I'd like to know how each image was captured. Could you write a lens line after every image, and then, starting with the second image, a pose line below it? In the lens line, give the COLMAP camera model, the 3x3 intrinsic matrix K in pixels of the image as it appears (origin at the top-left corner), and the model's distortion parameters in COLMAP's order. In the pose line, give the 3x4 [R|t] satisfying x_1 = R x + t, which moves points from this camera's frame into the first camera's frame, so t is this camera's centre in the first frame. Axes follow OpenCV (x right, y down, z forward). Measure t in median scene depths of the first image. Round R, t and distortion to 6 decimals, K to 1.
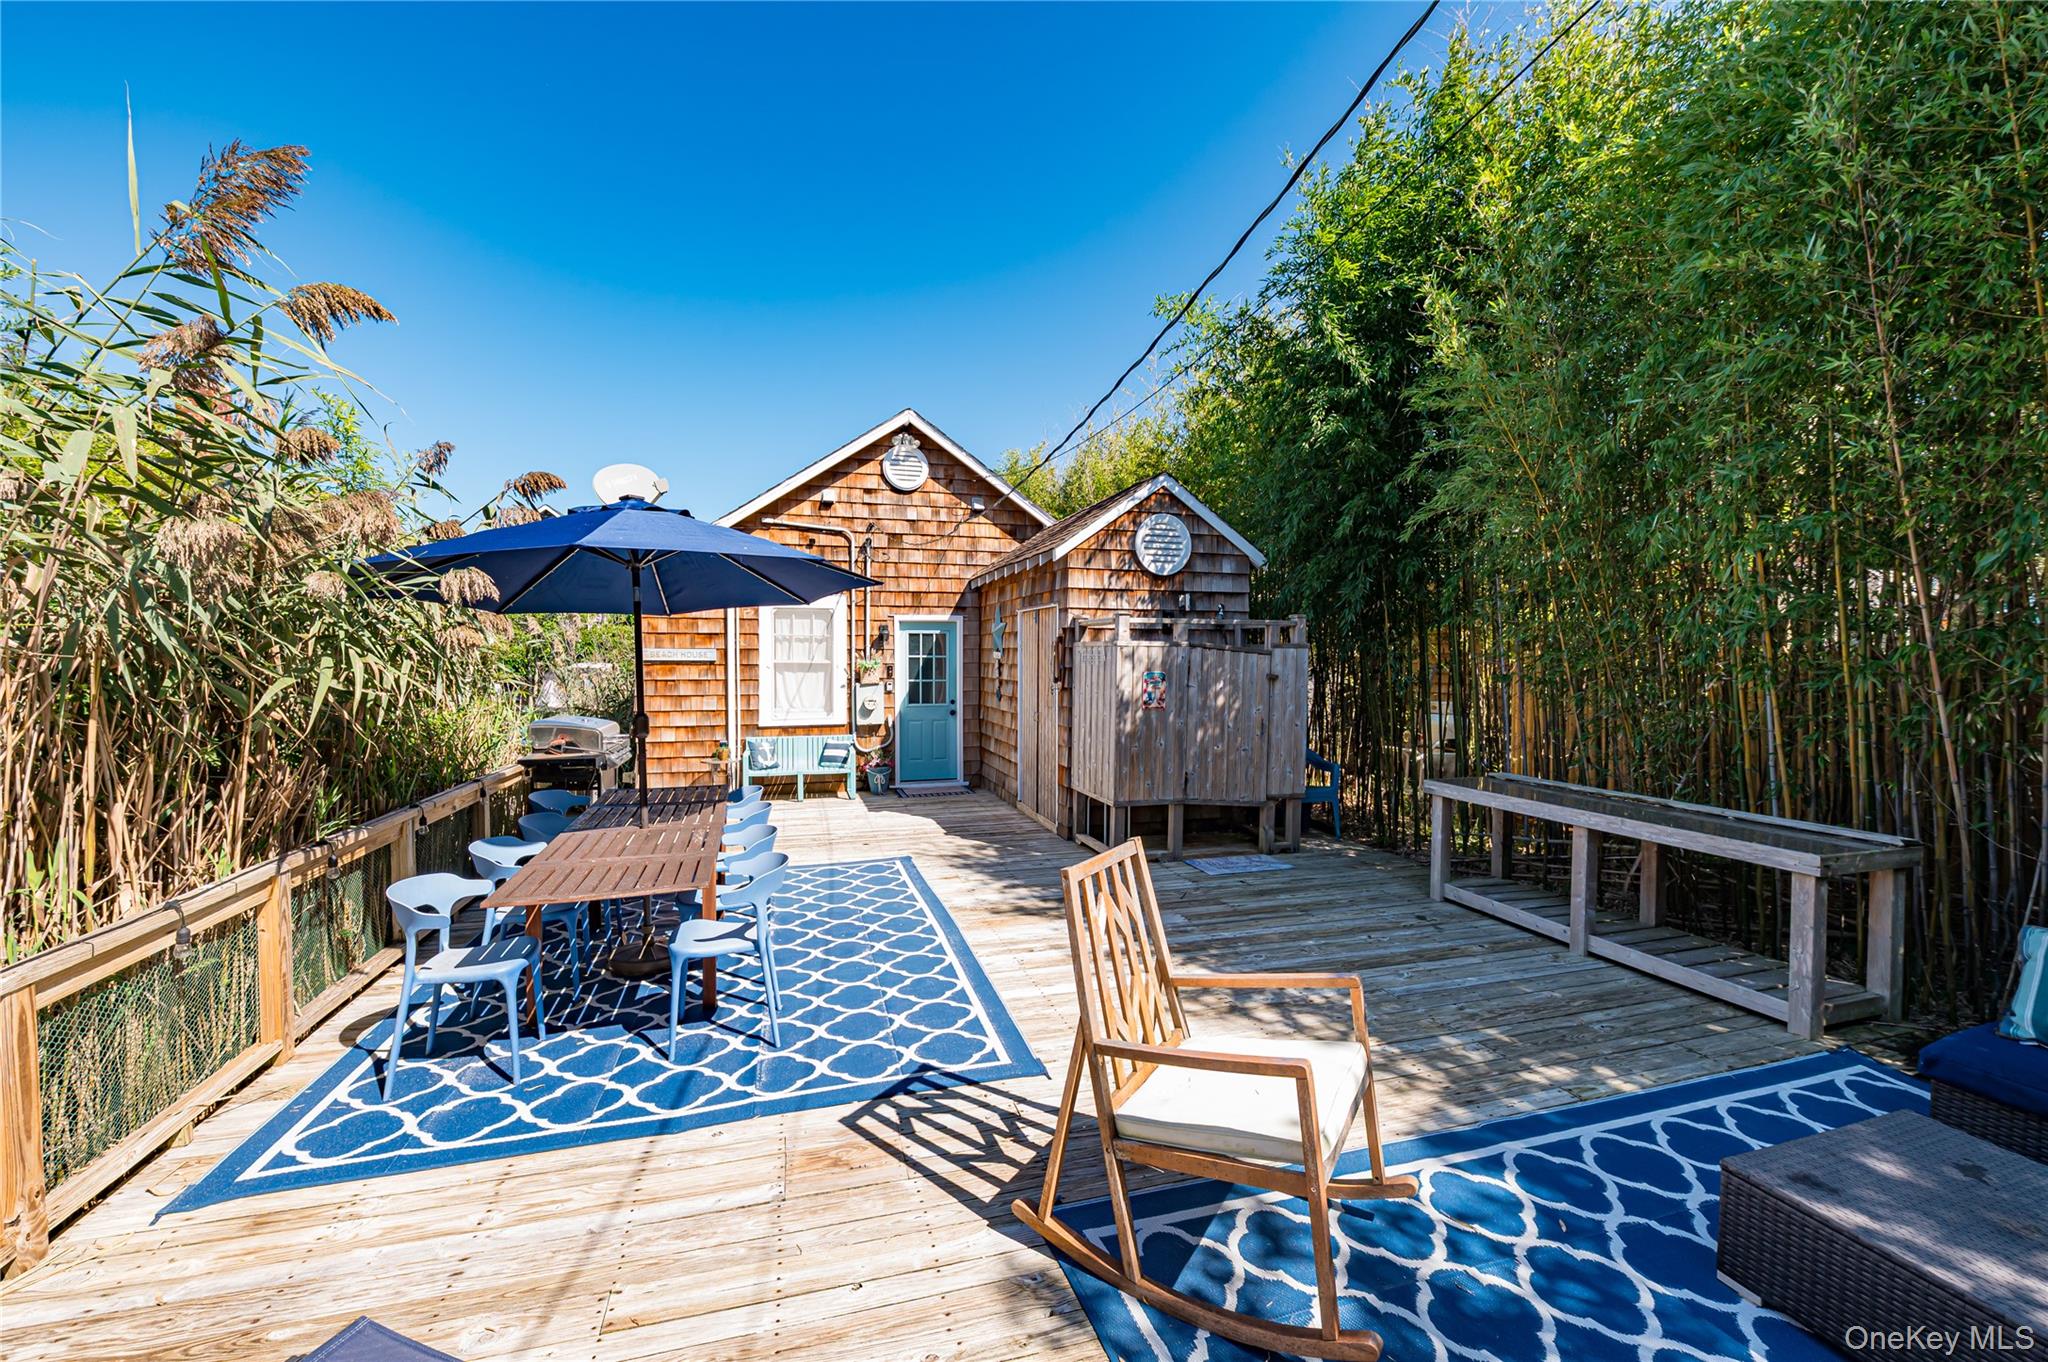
lens RADIAL K [[802.6, 0, 1026.1], [0, 802.6, 682.6], [0, 0, 1]] dist [-0.010337, -0.000024]
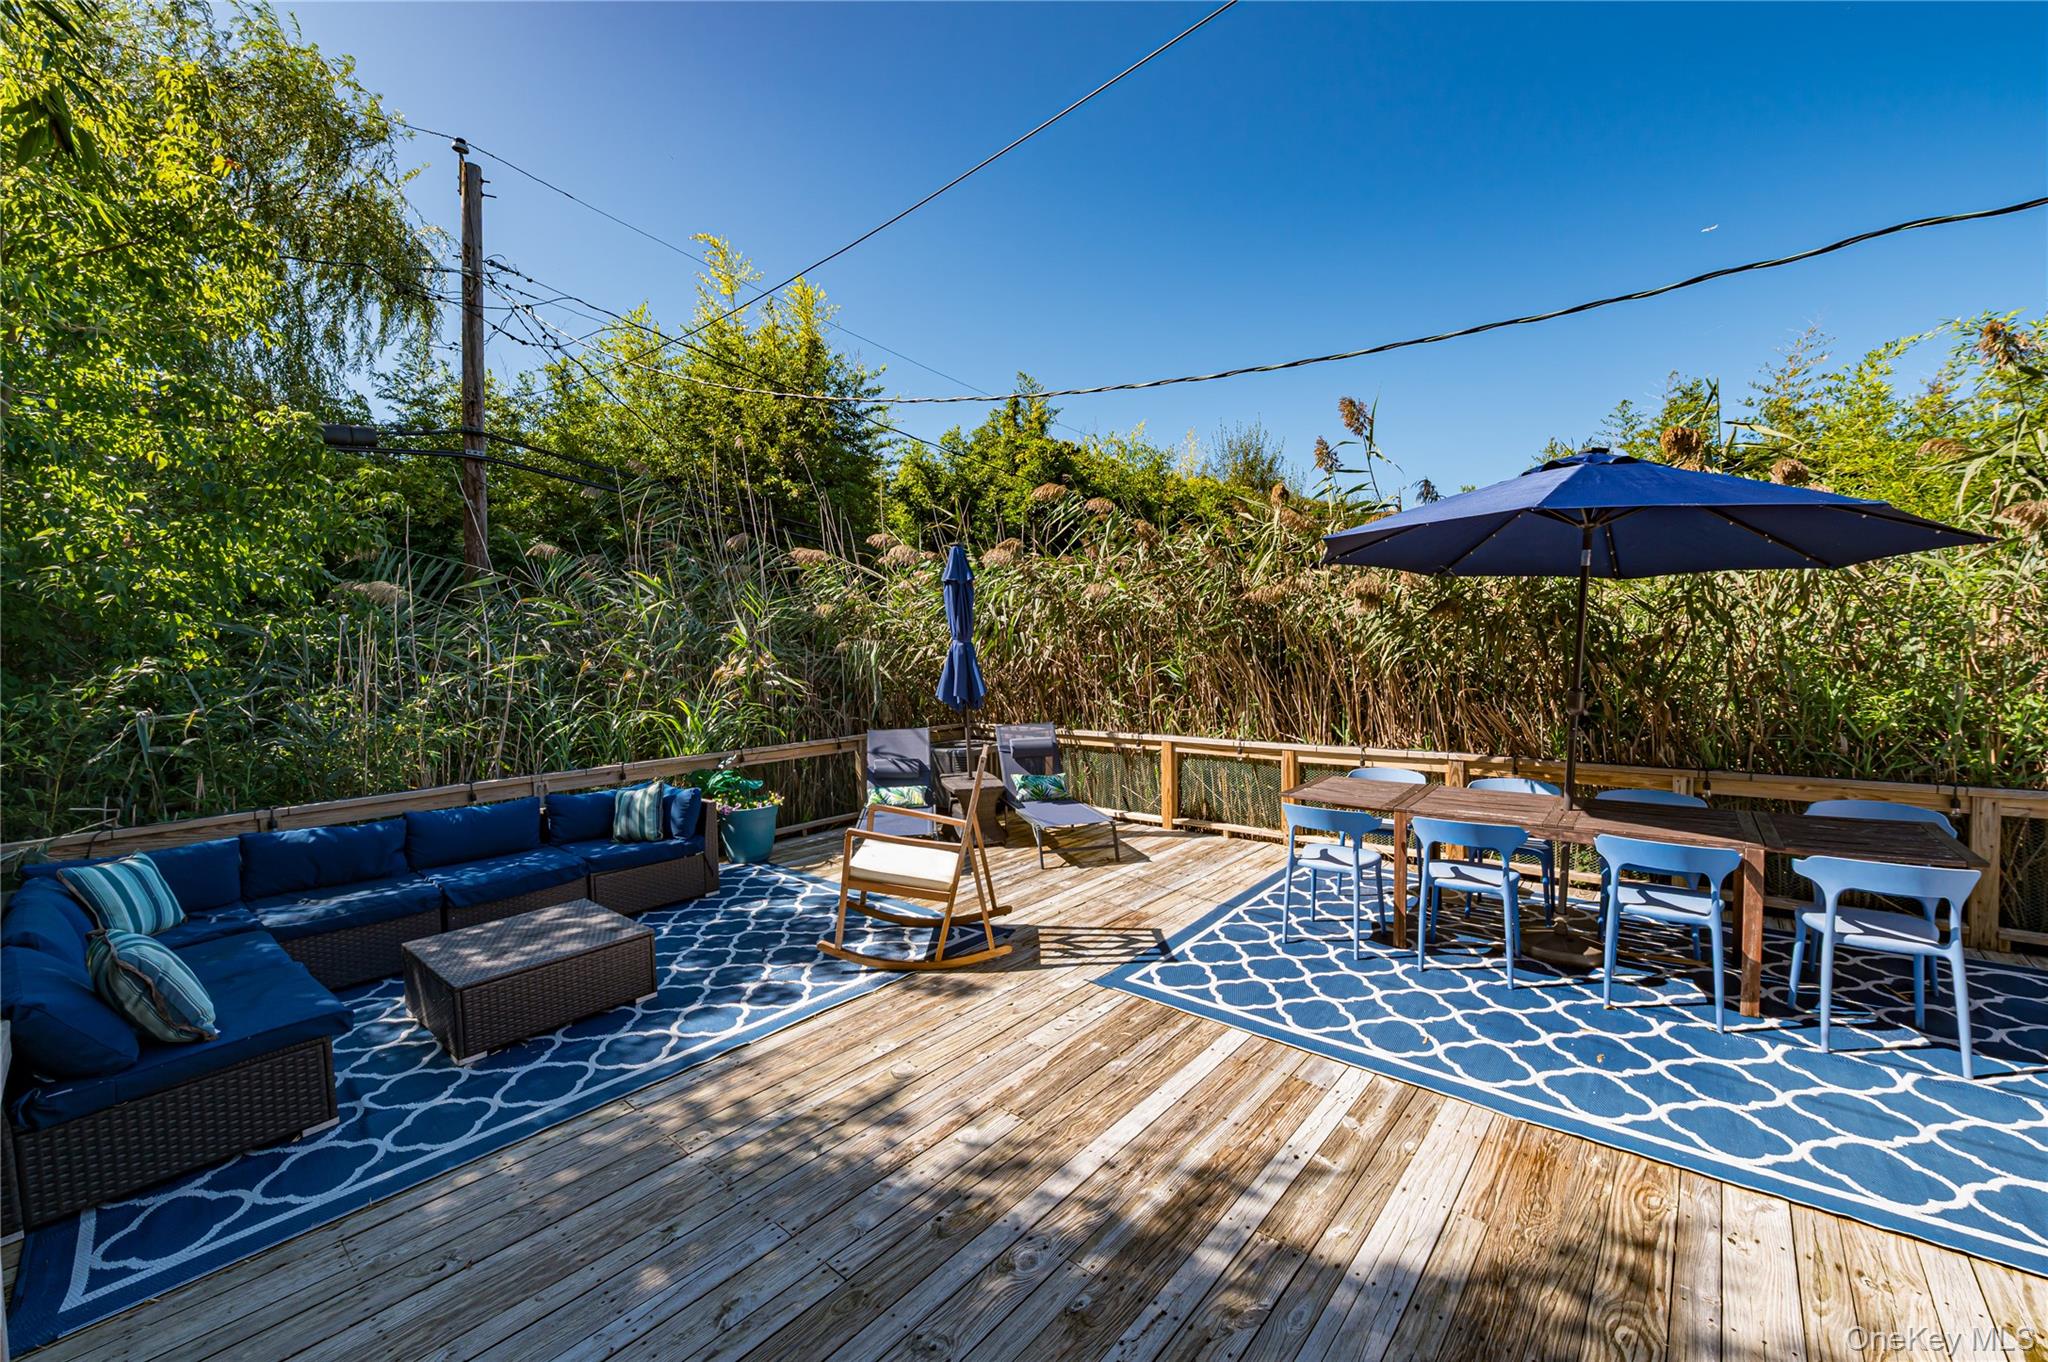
lens RADIAL K [[807.4, 0, 1022.1], [0, 807.4, 675.3], [0, 0, 1]] dist [-0.009128, -0.000191]
pose [[-0.842555, 0.031351, -0.537698, 0.242894], [0.000411, 0.998342, 0.057566, -0.012990], [0.538611, 0.048282, -0.841170, 0.628322]]
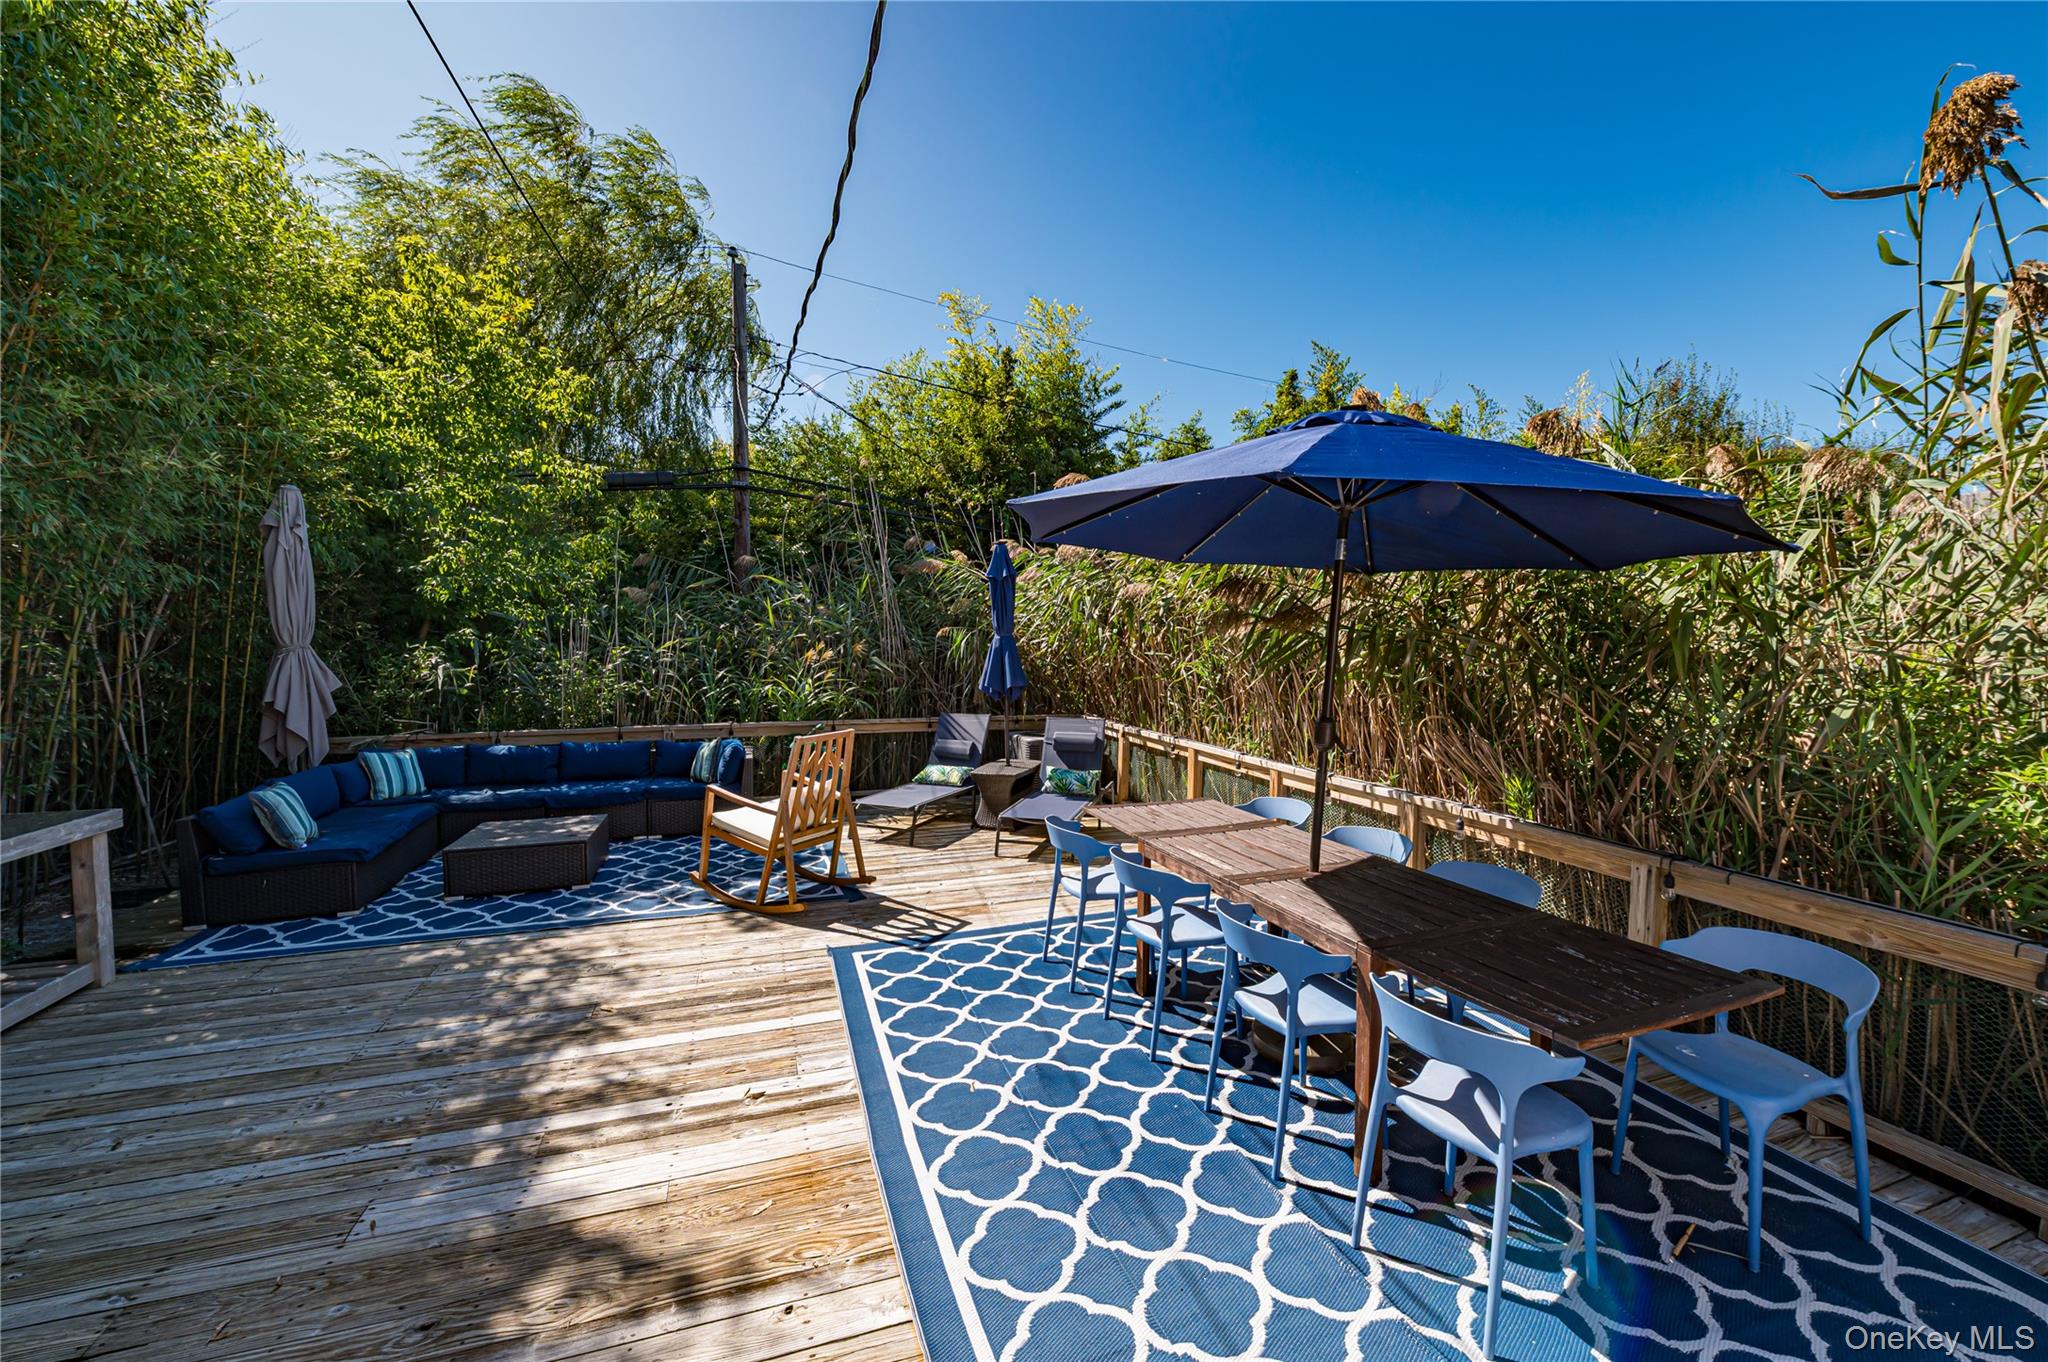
lens RADIAL K [[802.6, 0, 1026.1], [0, 802.6, 682.6], [0, 0, 1]] dist [-0.010337, -0.000024]
pose [[-0.999182, -0.008554, -0.039522, -0.079787], [-0.011912, 0.996265, 0.085528, -0.021885], [0.038643, 0.085928, -0.995552, 0.744811]]
